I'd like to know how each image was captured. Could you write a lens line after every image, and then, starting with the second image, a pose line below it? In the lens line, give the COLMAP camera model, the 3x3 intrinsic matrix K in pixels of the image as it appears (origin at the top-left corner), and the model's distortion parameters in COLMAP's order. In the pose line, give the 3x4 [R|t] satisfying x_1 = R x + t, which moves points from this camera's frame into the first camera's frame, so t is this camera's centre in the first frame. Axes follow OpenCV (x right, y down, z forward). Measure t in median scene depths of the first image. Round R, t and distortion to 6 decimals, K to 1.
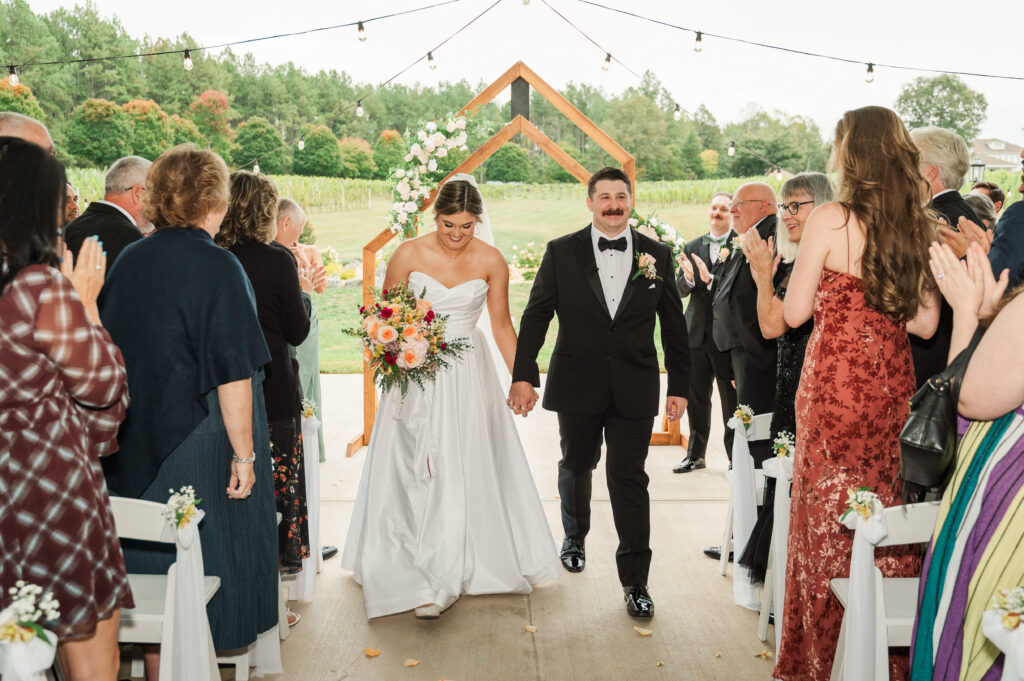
lens RADIAL K [[1125.3, 0, 515.0], [0, 1125.3, 340.6], [0, 0, 1]] dist [0.019383, -0.040414]
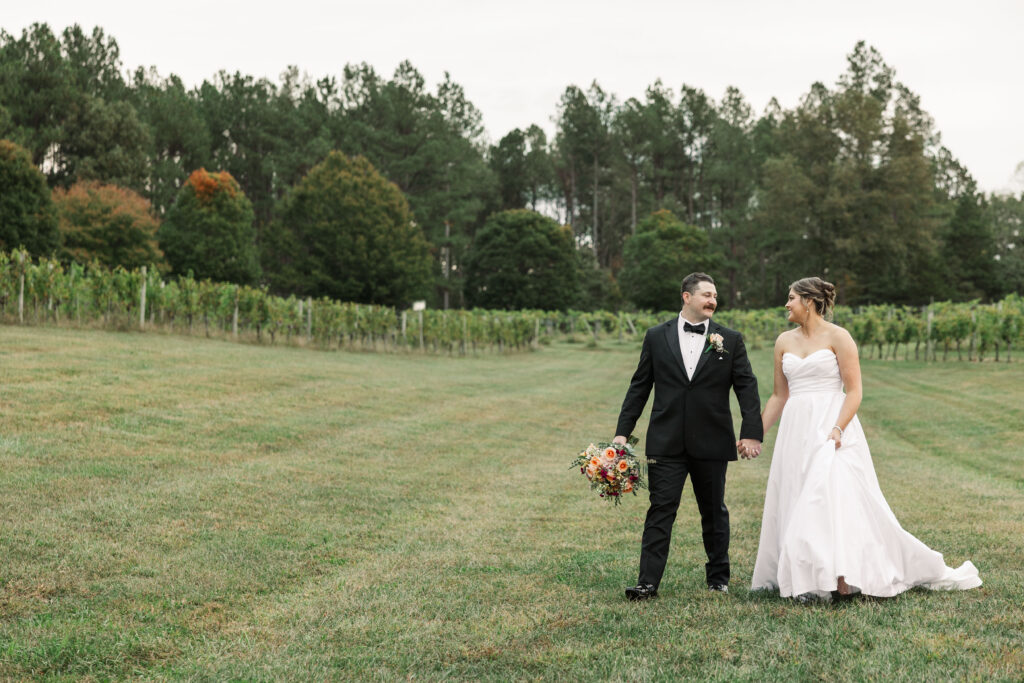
lens RADIAL K [[1734.7, 0, 513.4], [0, 1734.7, 328.9], [0, 0, 1]] dist [0.001897, 0.057483]
pose [[0.999613, 0.000158, 0.027827, -0.027897], [0.004026, 0.988643, -0.150226, -0.049958], [-0.027535, 0.150280, 0.988260, 0.451059]]
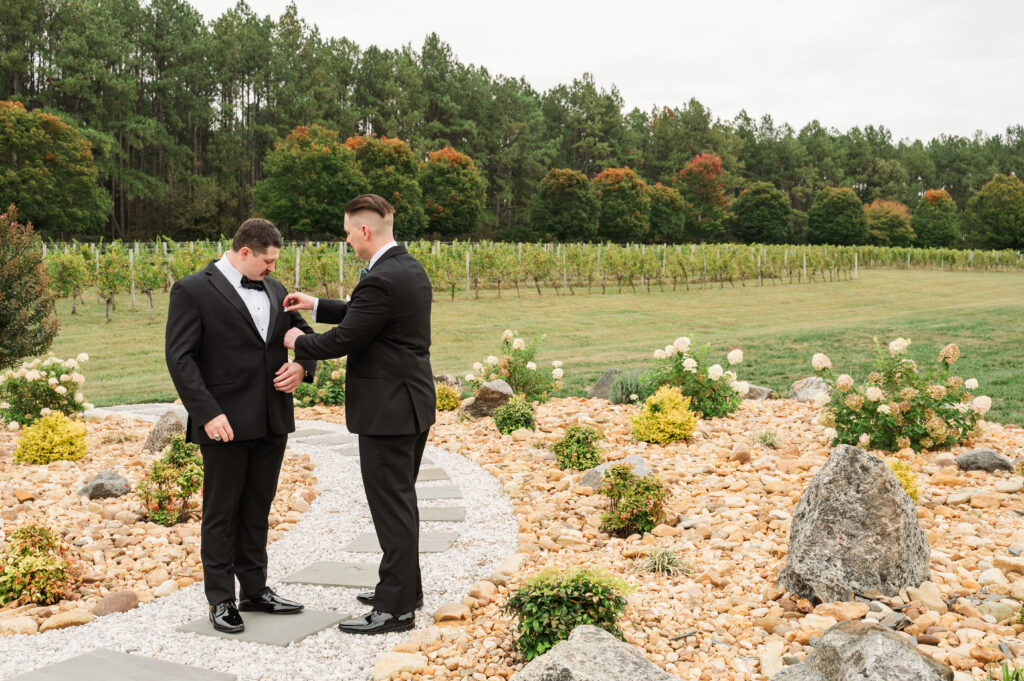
lens RADIAL K [[1047.9, 0, 479.1], [0, 1047.9, 362.2], [0, 0, 1]] dist [0.003840, -0.007475]
pose [[0.847730, 0.015288, -0.530208, 0.014482], [-0.042530, 0.998325, -0.039214, -0.017039], [0.528721, 0.055793, 0.846960, 0.187191]]
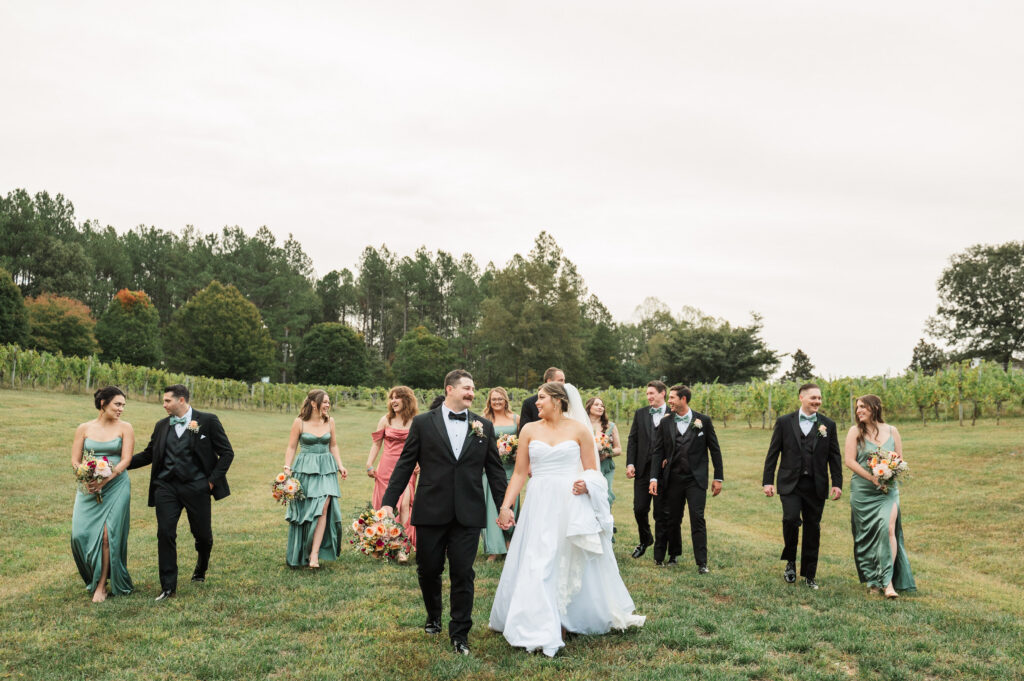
lens RADIAL K [[1109.7, 0, 579.1], [0, 1109.7, 343.6], [0, 0, 1]] dist [-0.009965, -0.008897]
pose [[0.969698, 0.041268, 0.240794, -0.023716], [0.006916, 0.980598, -0.195909, -0.045835], [-0.244207, 0.191638, 0.950599, 0.410691]]
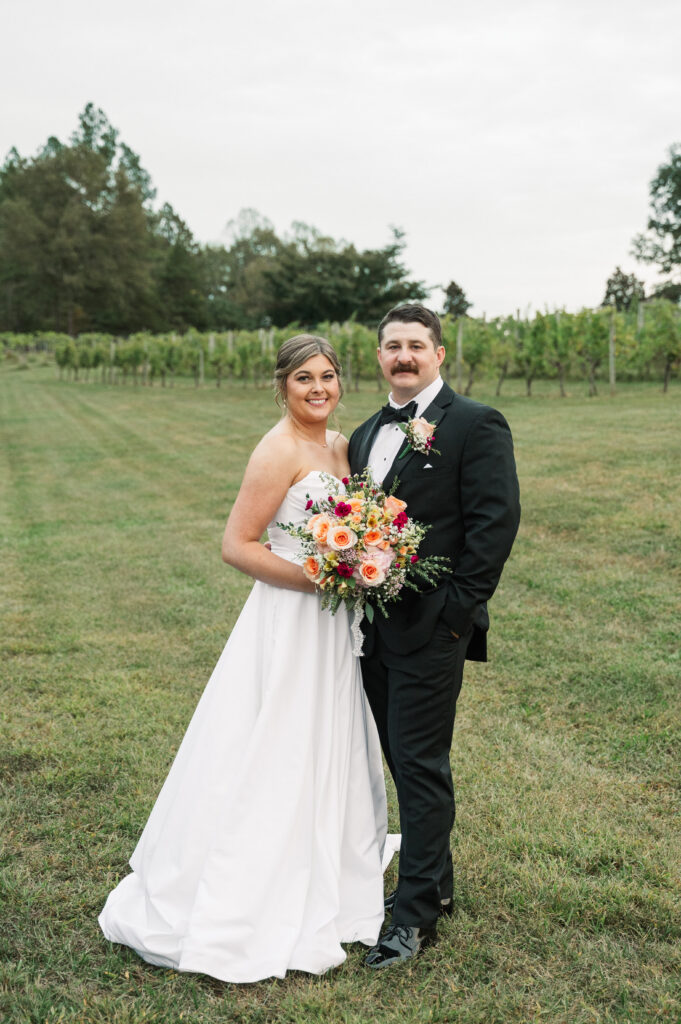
lens RADIAL K [[1382.2, 0, 362.8], [0, 1382.2, 552.8], [0, 0, 1]] dist [-0.002231, -0.032913]
pose [[0.923330, -0.026999, 0.383058, -0.003271], [0.029381, 0.999568, -0.000368, -0.055200], [-0.382883, 0.011594, 0.923724, 0.479626]]
